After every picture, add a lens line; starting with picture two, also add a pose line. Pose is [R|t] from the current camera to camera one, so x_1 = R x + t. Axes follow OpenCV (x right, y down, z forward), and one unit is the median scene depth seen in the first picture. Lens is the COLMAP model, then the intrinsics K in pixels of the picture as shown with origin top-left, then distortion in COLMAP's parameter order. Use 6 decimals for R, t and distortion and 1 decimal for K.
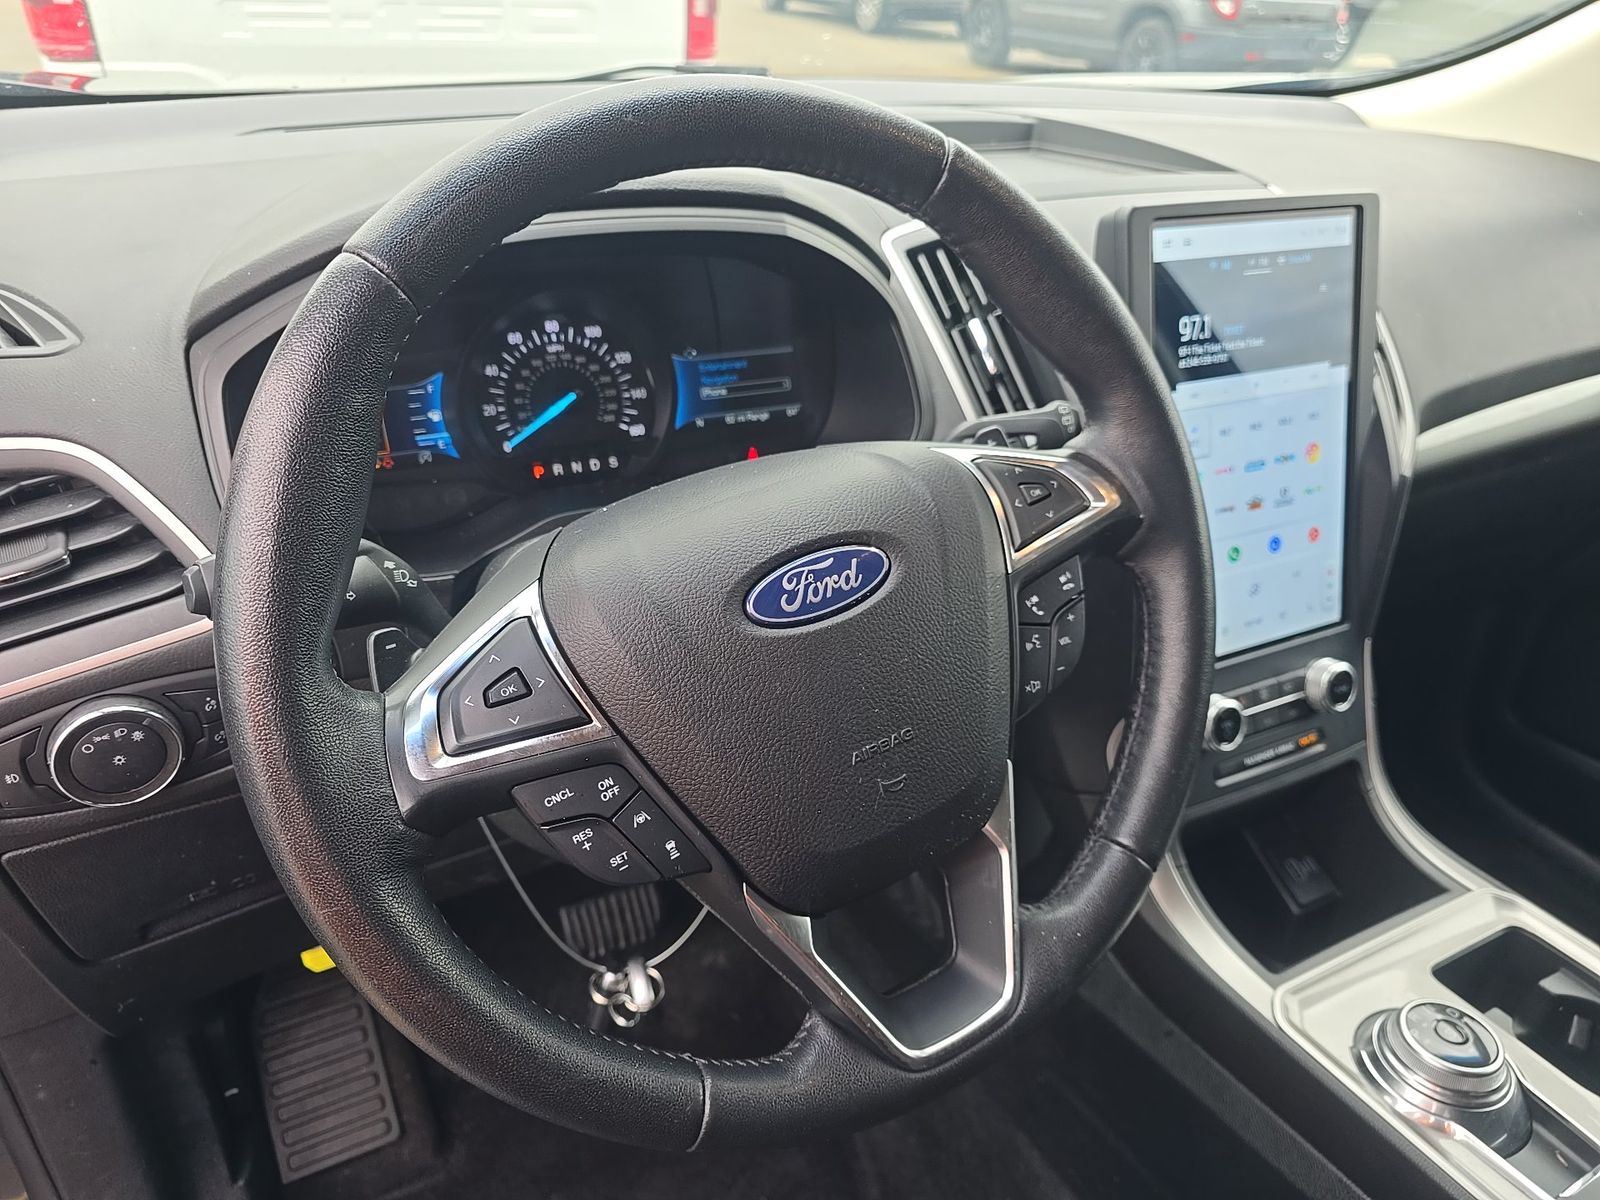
lens RADIAL K [[1123.8, 0, 800.0], [0, 1123.8, 600.0], [0, 0, 1]] dist [0.035067, -0.001951]
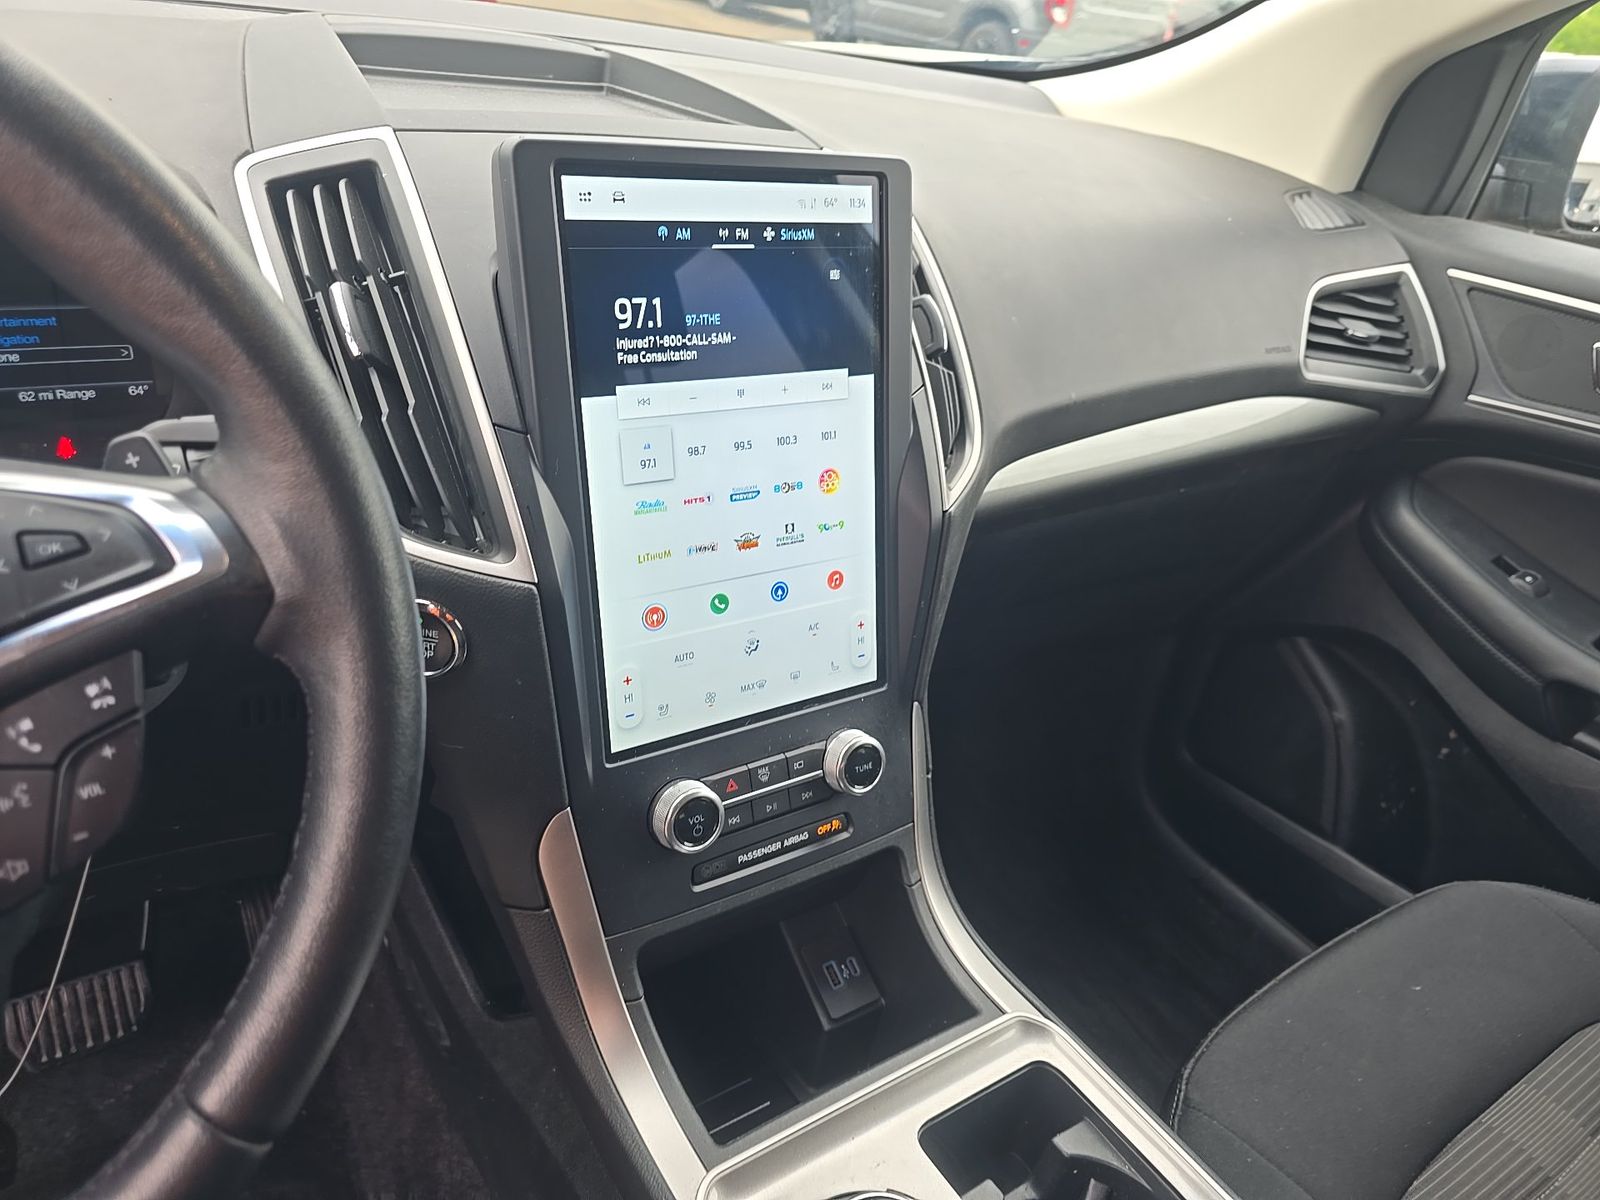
lens RADIAL K [[1077.1, 0, 800.0], [0, 1077.1, 600.0], [0, 0, 1]] dist [0.093680, -0.068680]
pose [[0.993297, 0.029419, 0.111782, 0.349785], [-0.031611, 0.999340, 0.017882, -0.057847], [-0.111182, -0.021296, 0.993572, 0.232240]]
